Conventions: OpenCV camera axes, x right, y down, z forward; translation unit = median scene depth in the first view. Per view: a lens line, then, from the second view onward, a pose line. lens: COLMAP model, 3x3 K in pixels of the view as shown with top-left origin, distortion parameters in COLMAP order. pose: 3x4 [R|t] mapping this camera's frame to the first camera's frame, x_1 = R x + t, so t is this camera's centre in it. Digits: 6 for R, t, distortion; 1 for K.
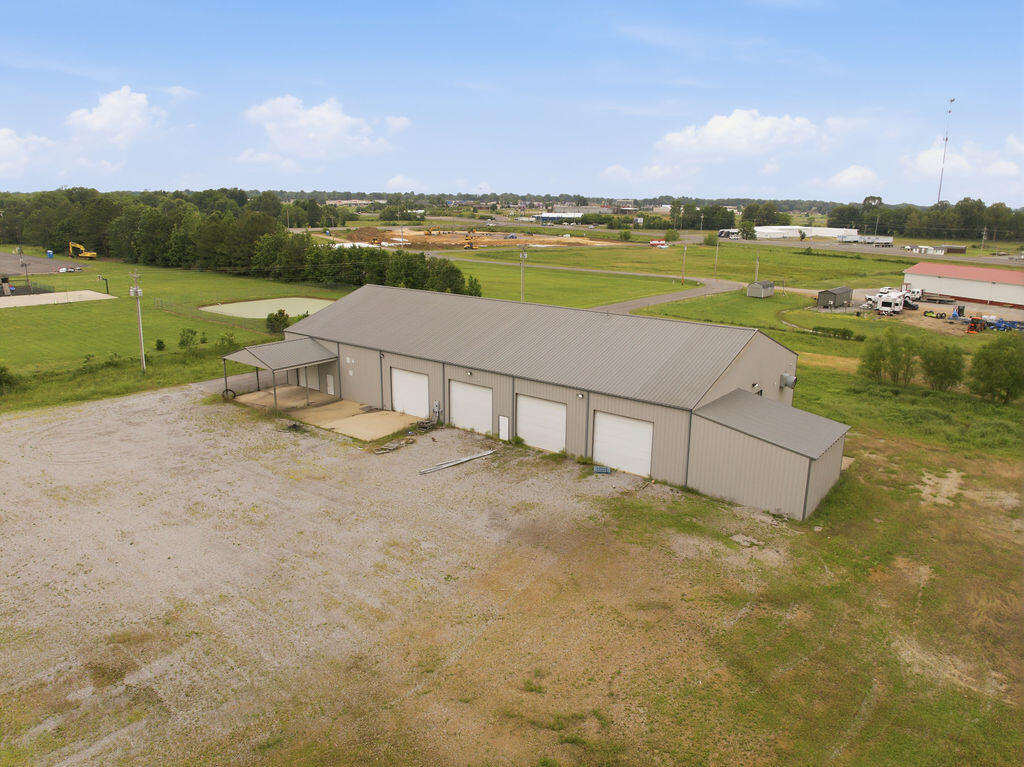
lens RADIAL K [[721.5, 0, 513.2], [0, 721.5, 380.1], [0, 0, 1]] dist [-0.036160, -0.003557]
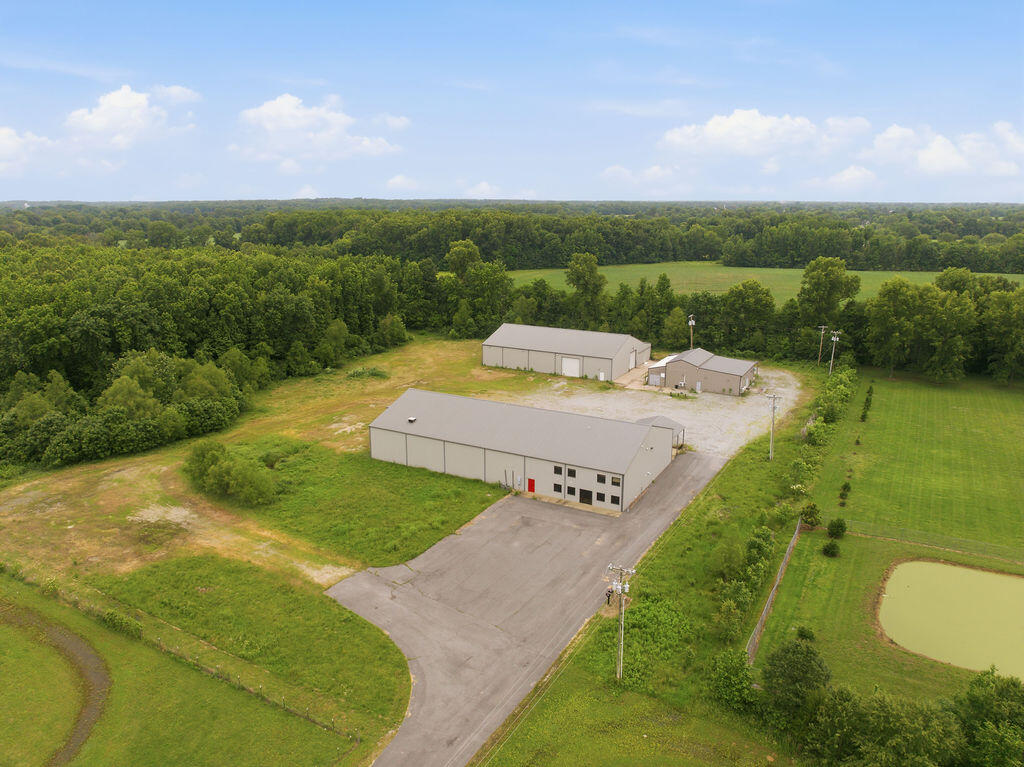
lens RADIAL K [[721.5, 0, 513.2], [0, 721.5, 380.1], [0, 0, 1]] dist [-0.036160, -0.003557]
pose [[-0.987969, 0.026759, -0.152317, 0.373670], [-0.048024, 0.883141, 0.466644, -1.226041], [0.147004, 0.468345, -0.871231, 3.144396]]
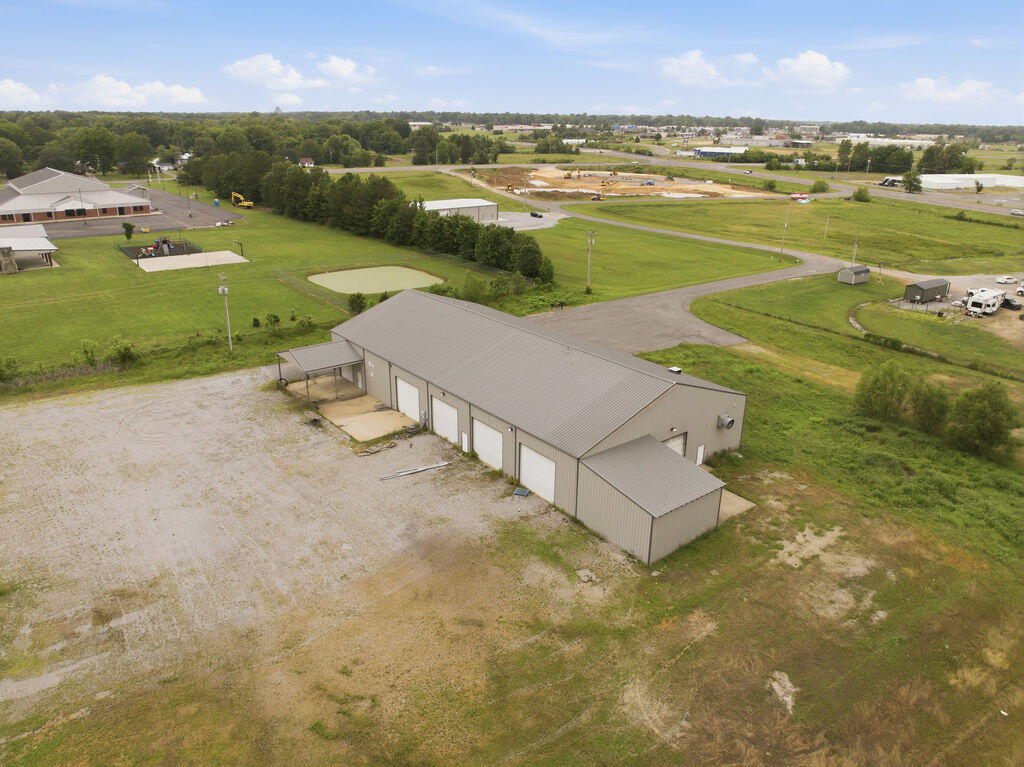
lens RADIAL K [[721.5, 0, 513.2], [0, 721.5, 380.1], [0, 0, 1]] dist [-0.036160, -0.003557]
pose [[0.972496, 0.081960, -0.218024, 0.346840], [-0.058672, 0.992061, 0.111231, -0.190638], [0.225410, -0.095380, 0.969584, -0.159593]]
